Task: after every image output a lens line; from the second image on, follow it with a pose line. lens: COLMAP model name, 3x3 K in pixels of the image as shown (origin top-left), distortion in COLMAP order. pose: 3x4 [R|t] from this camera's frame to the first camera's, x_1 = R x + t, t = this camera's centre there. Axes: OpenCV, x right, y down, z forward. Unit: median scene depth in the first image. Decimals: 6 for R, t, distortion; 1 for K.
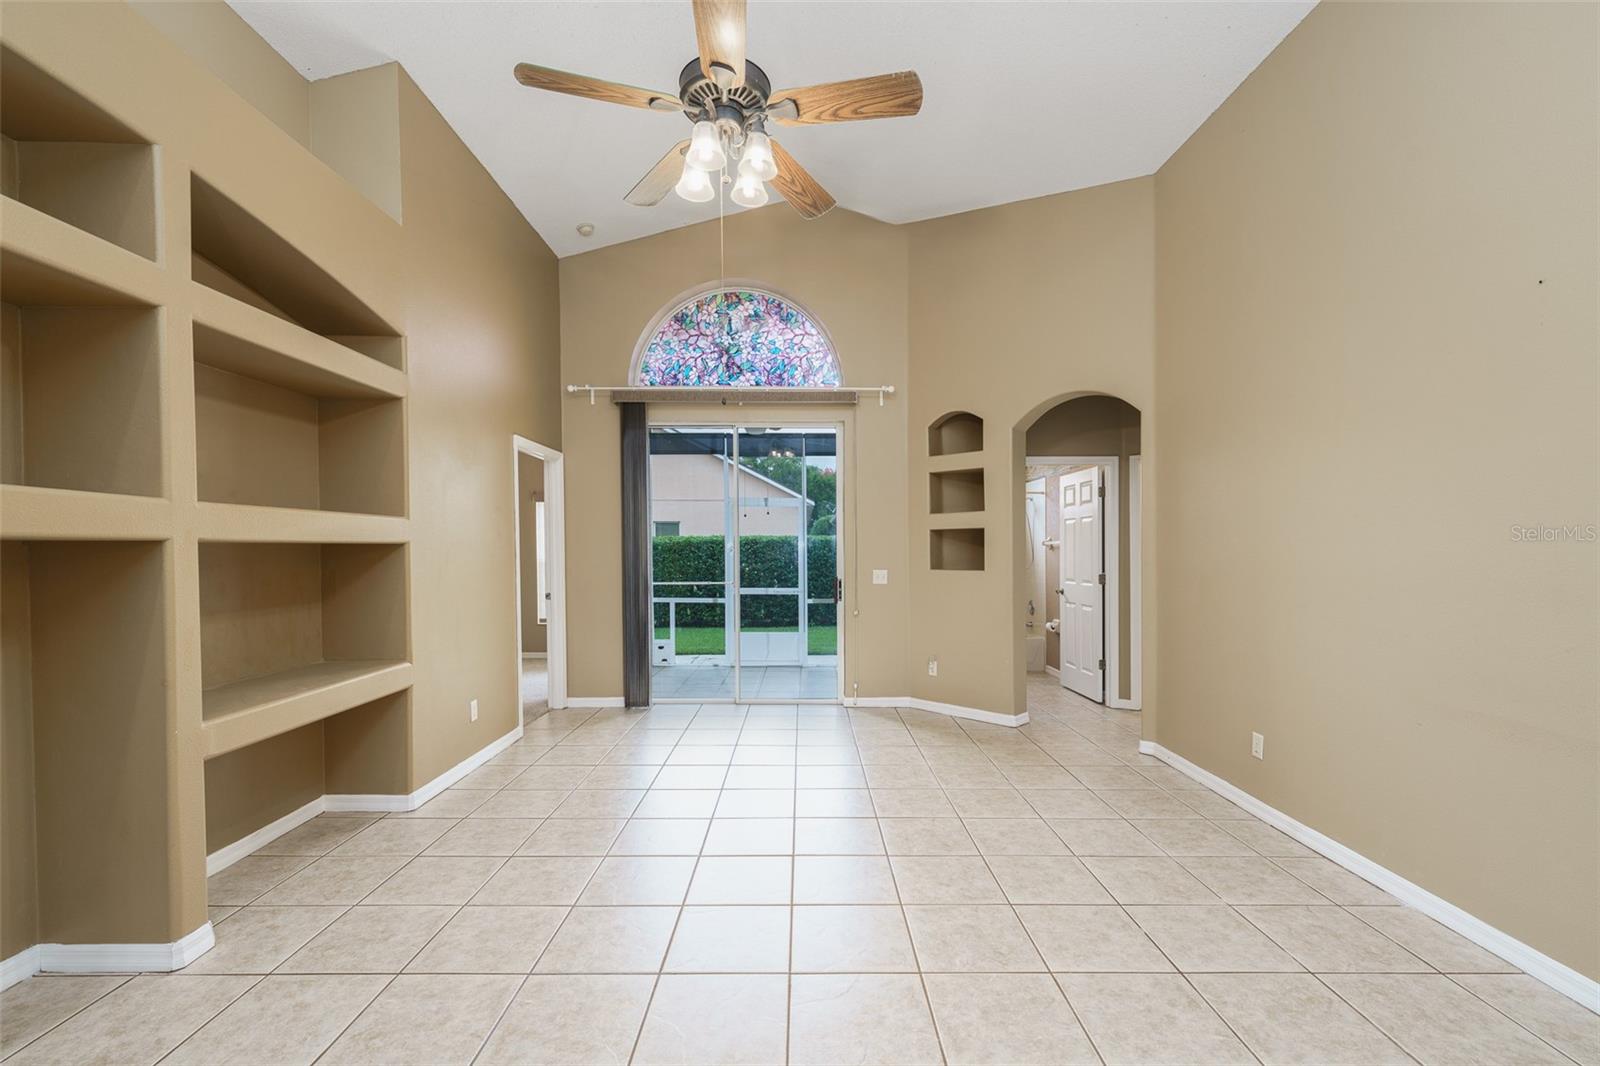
lens RADIAL K [[663.8, 0, 795.6], [0, 663.8, 570.4], [0, 0, 1]] dist [-0.001241, -0.001579]
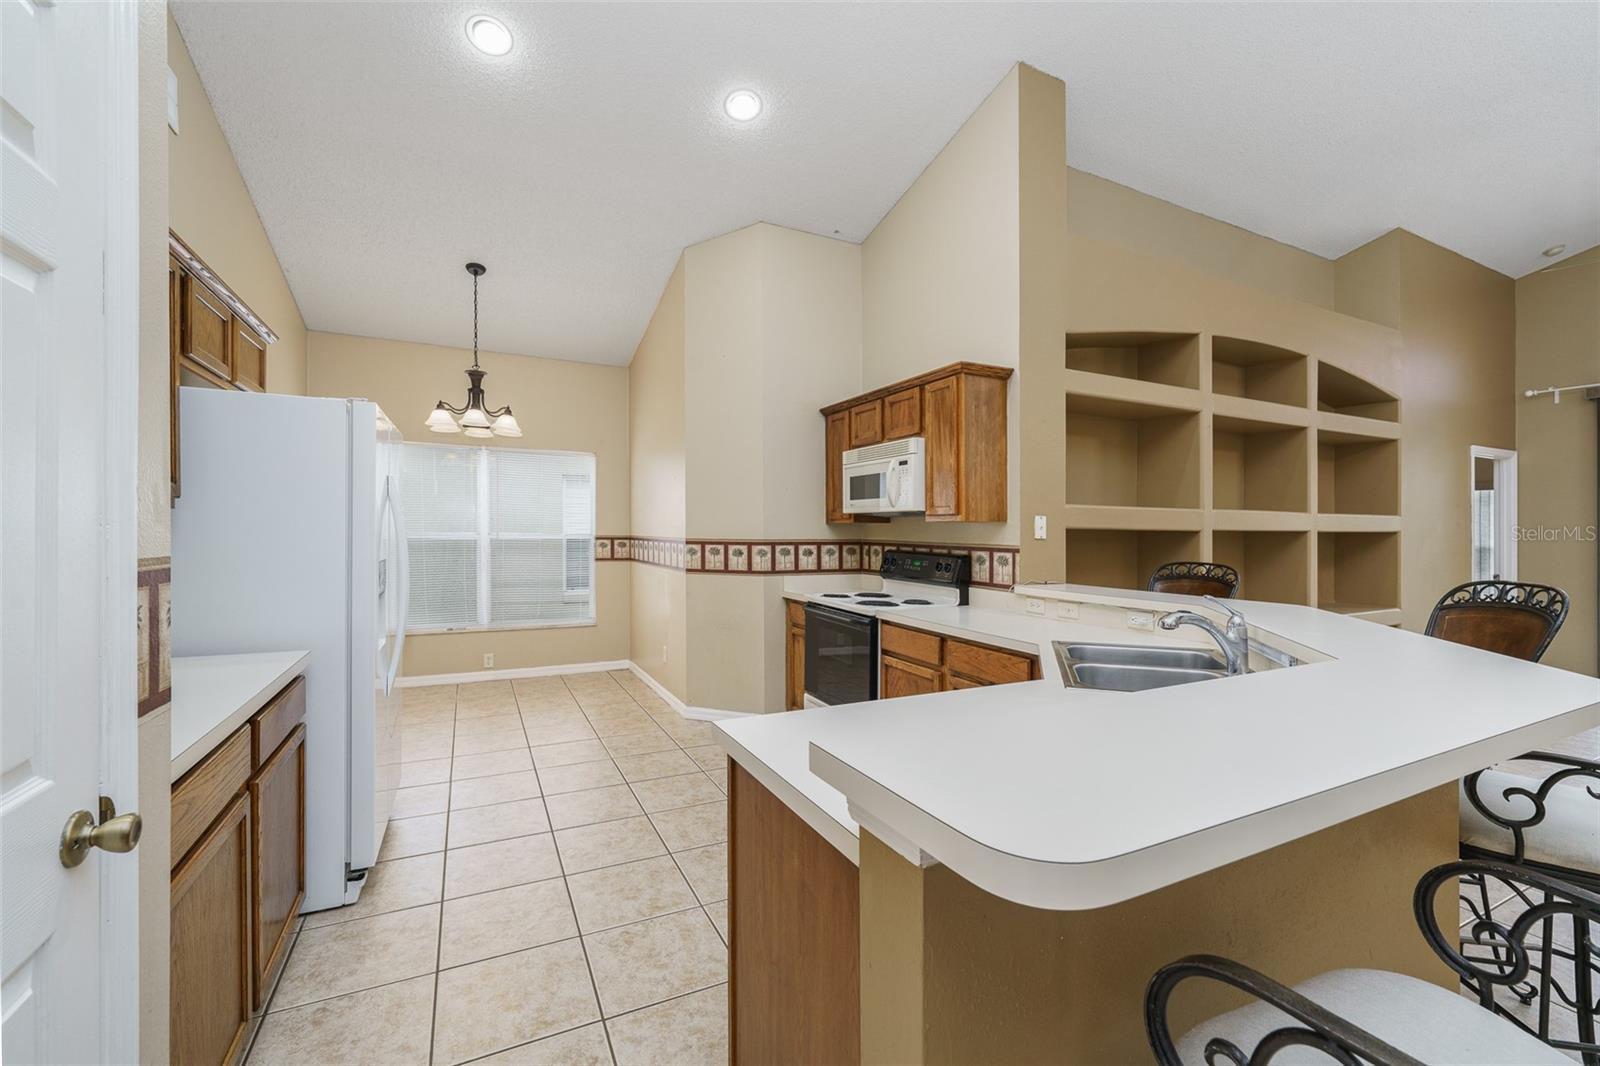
lens RADIAL K [[663.8, 0, 800.1], [0, 663.8, 519.9], [0, 0, 1]] dist [-0.001241, -0.001579]
pose [[0.447013, -0.007658, -0.894495, 0.101094], [-0.038525, 0.998871, -0.027804, 0.015841], [0.893698, 0.046890, 0.446213, -0.557760]]
